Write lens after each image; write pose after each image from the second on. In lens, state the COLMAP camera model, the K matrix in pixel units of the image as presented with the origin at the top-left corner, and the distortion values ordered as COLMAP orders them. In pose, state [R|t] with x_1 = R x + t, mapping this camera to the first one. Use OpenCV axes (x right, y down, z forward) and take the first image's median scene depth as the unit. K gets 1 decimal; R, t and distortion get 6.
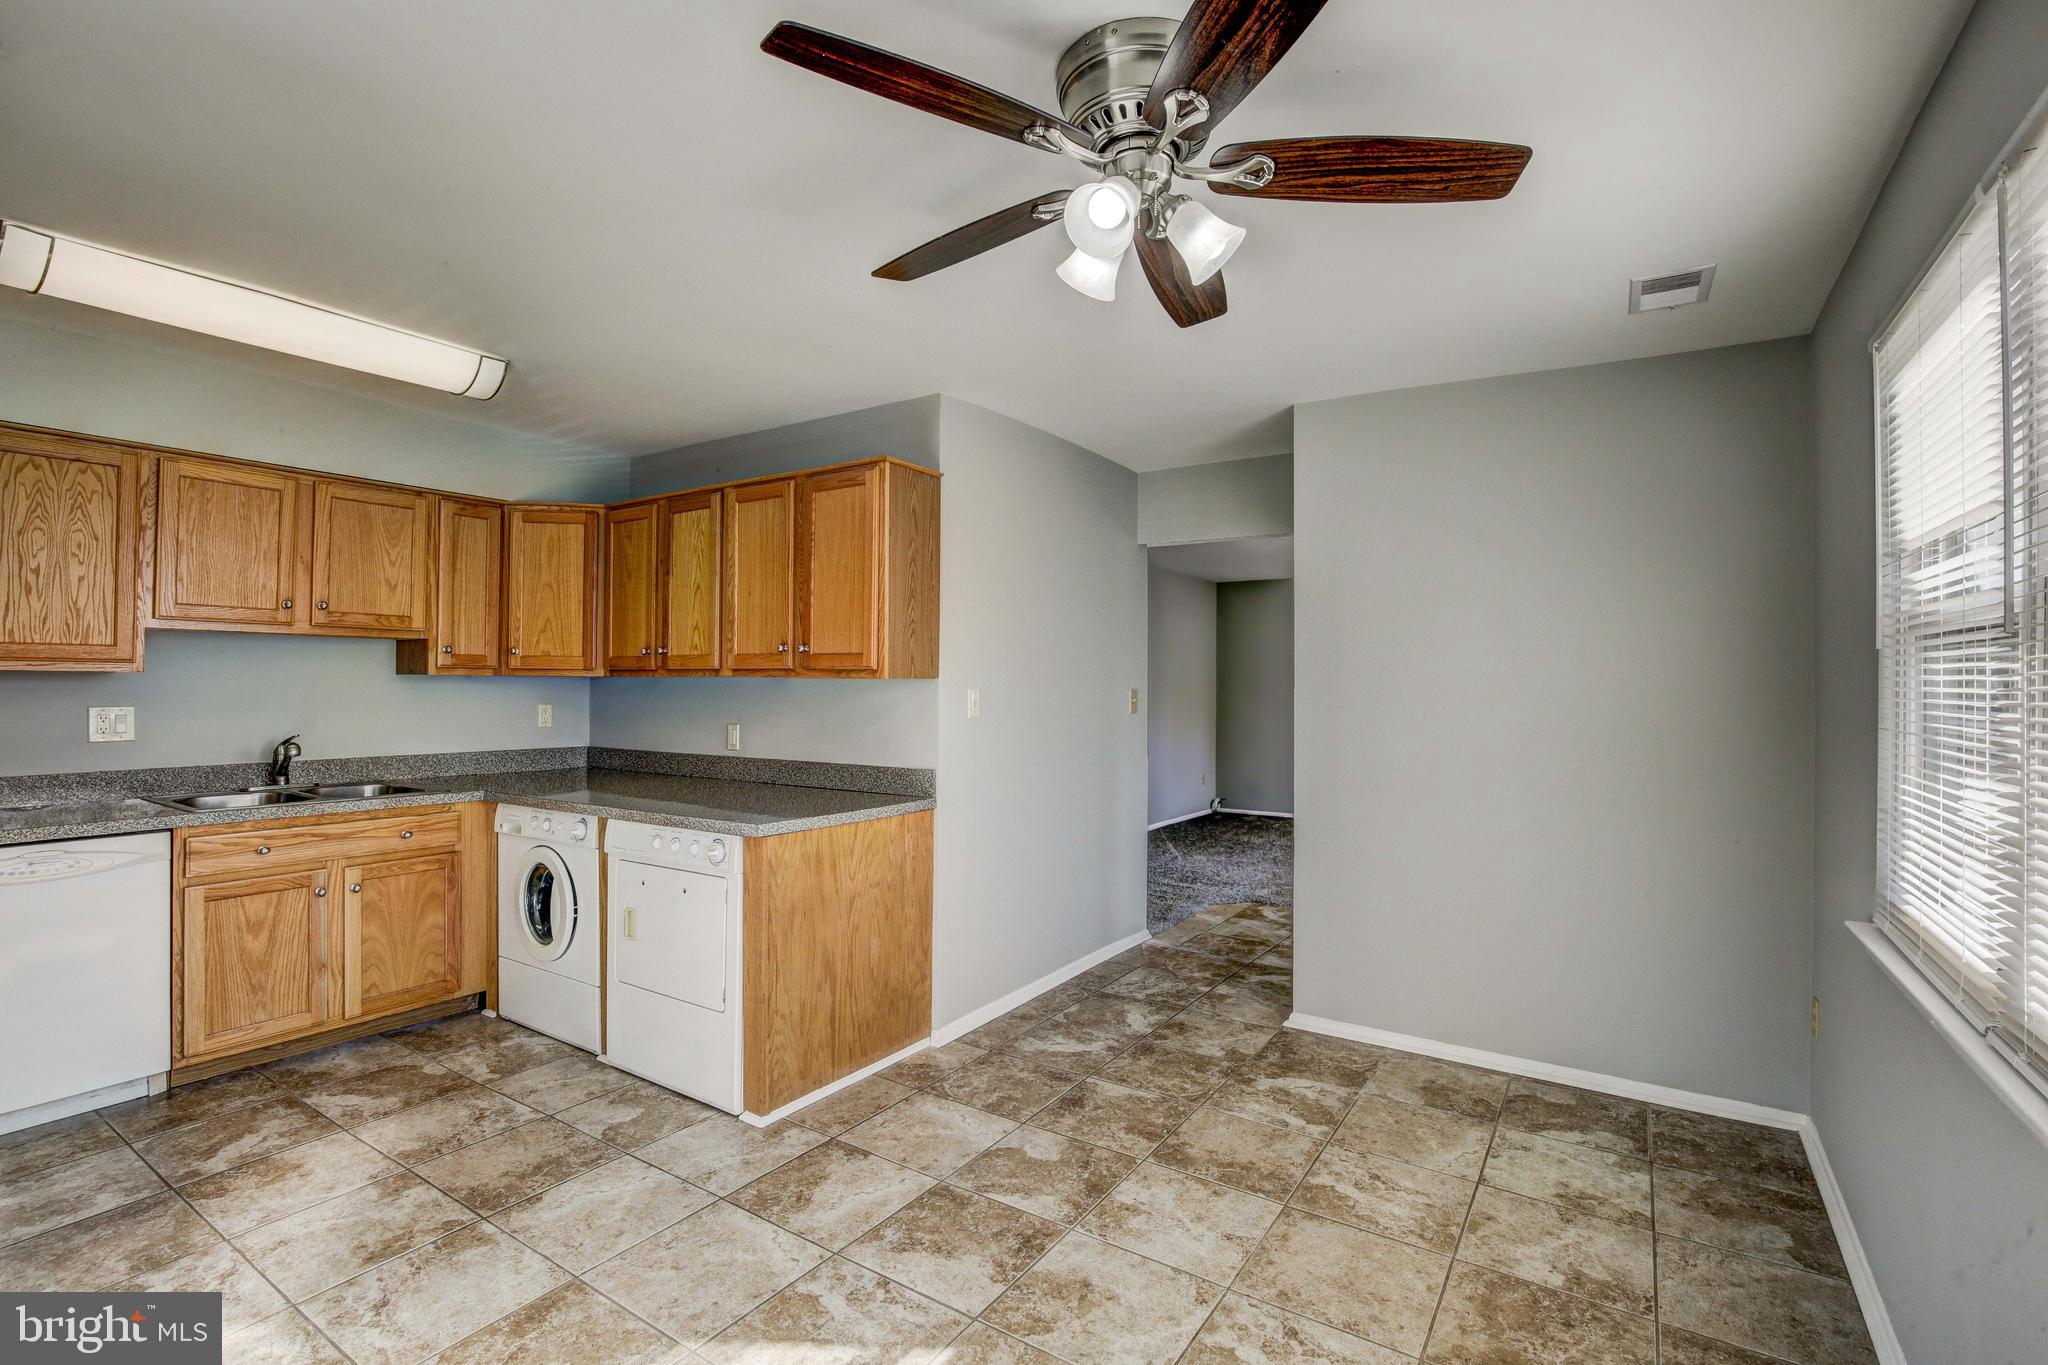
lens RADIAL K [[1020.5, 0, 973.5], [0, 1020.5, 646.5], [0, 0, 1]] dist [-0.022988, 0.000573]
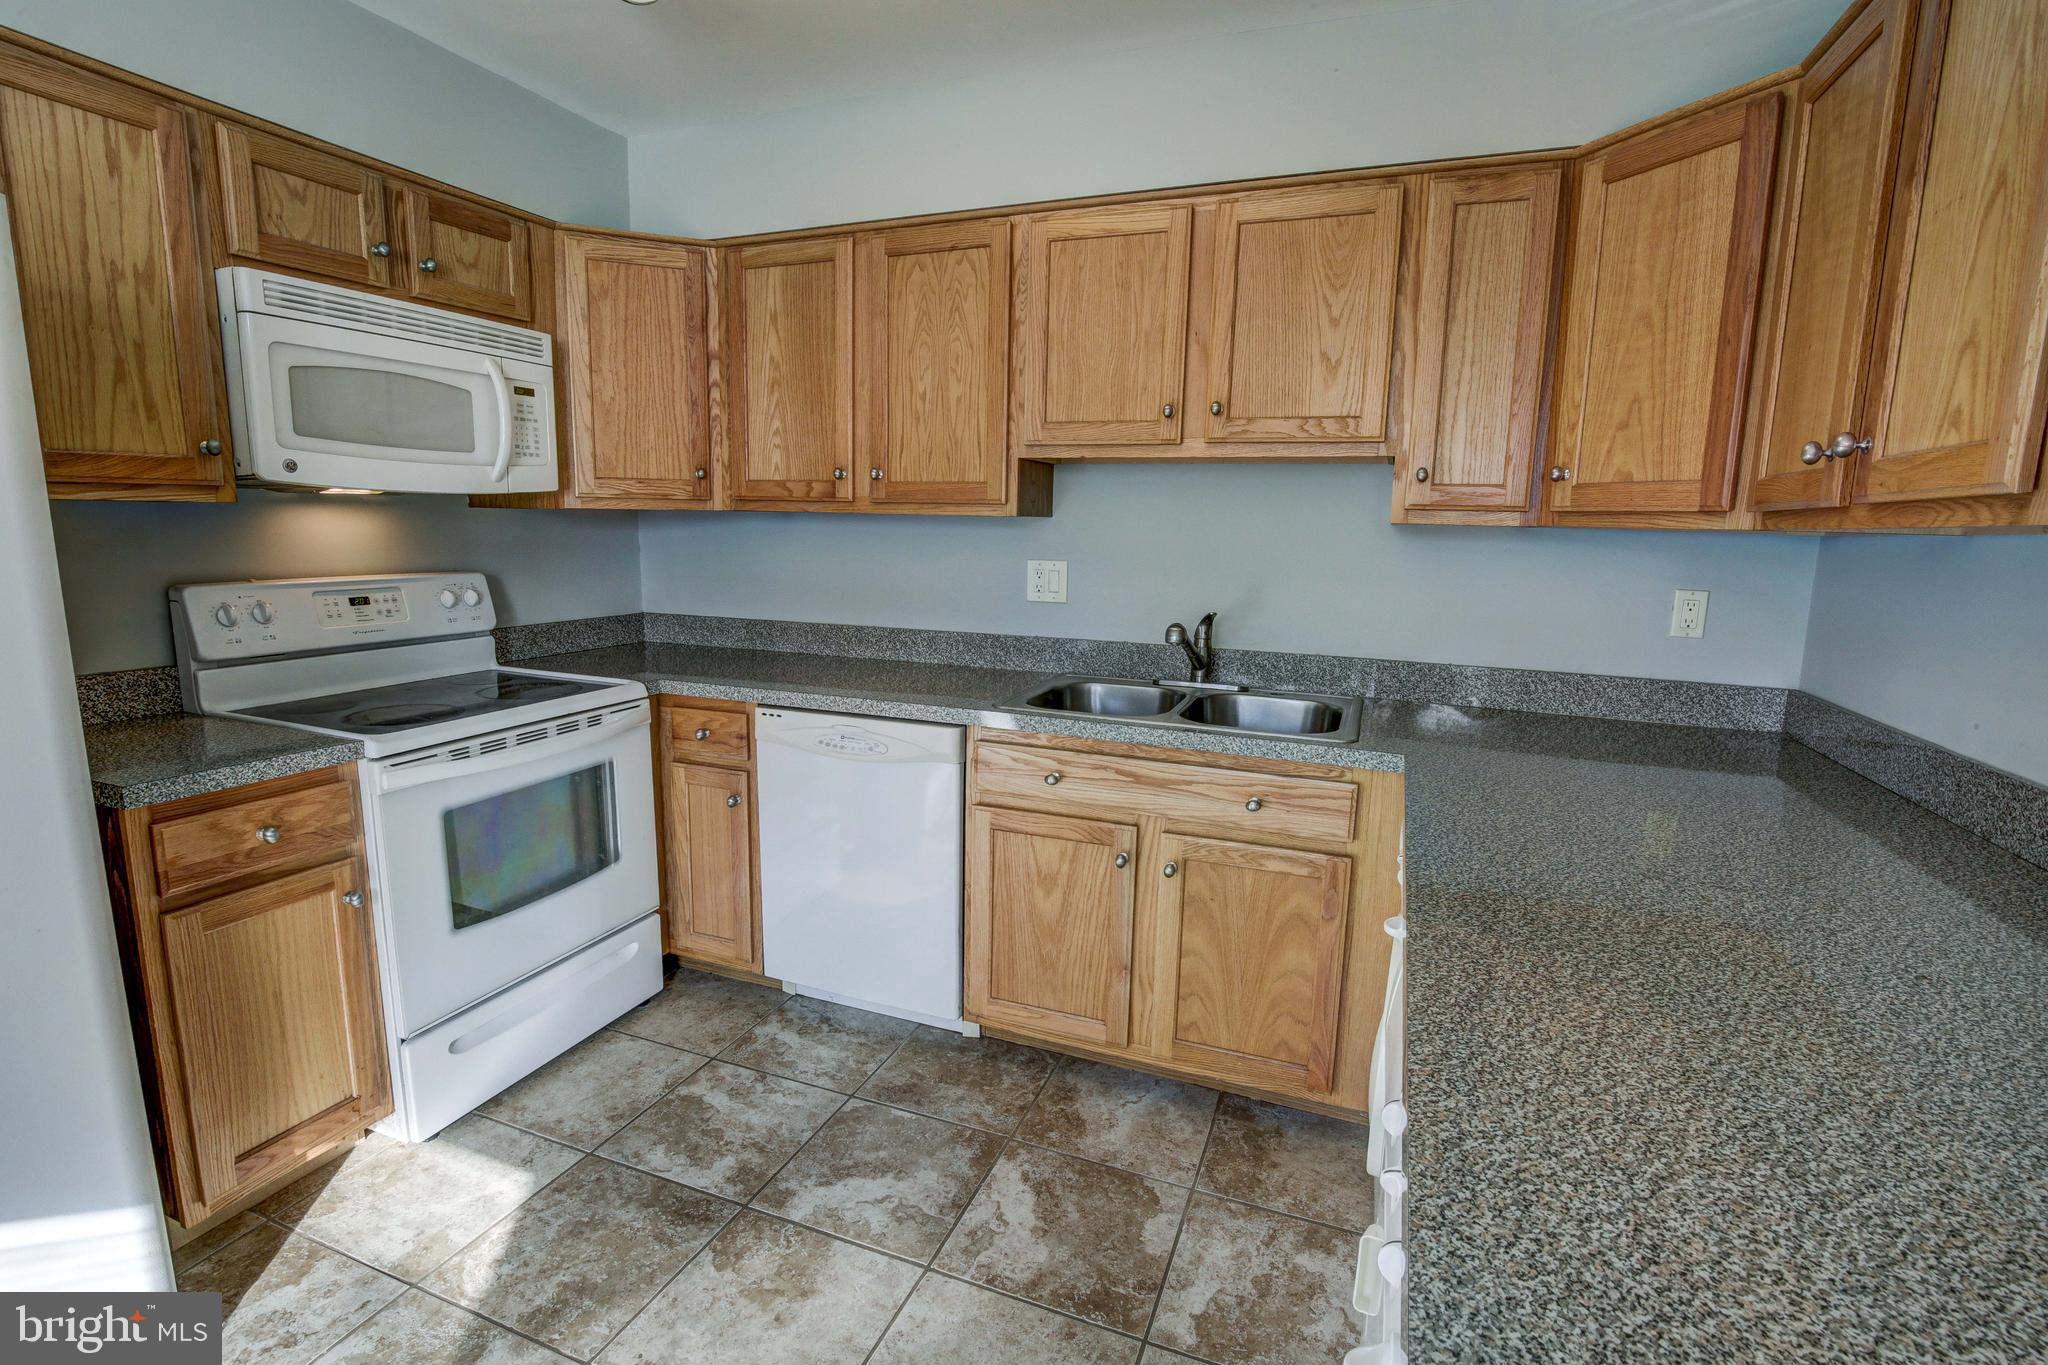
lens RADIAL K [[937.3, 0, 1044.2], [0, 937.3, 681.4], [0, 0, 1]] dist [-0.033423, 0.005179]
pose [[0.260189, 0.157700, -0.952592, -0.115784], [0.014075, 0.985848, 0.167050, 0.032306], [0.965455, -0.056873, 0.254287, 0.872727]]
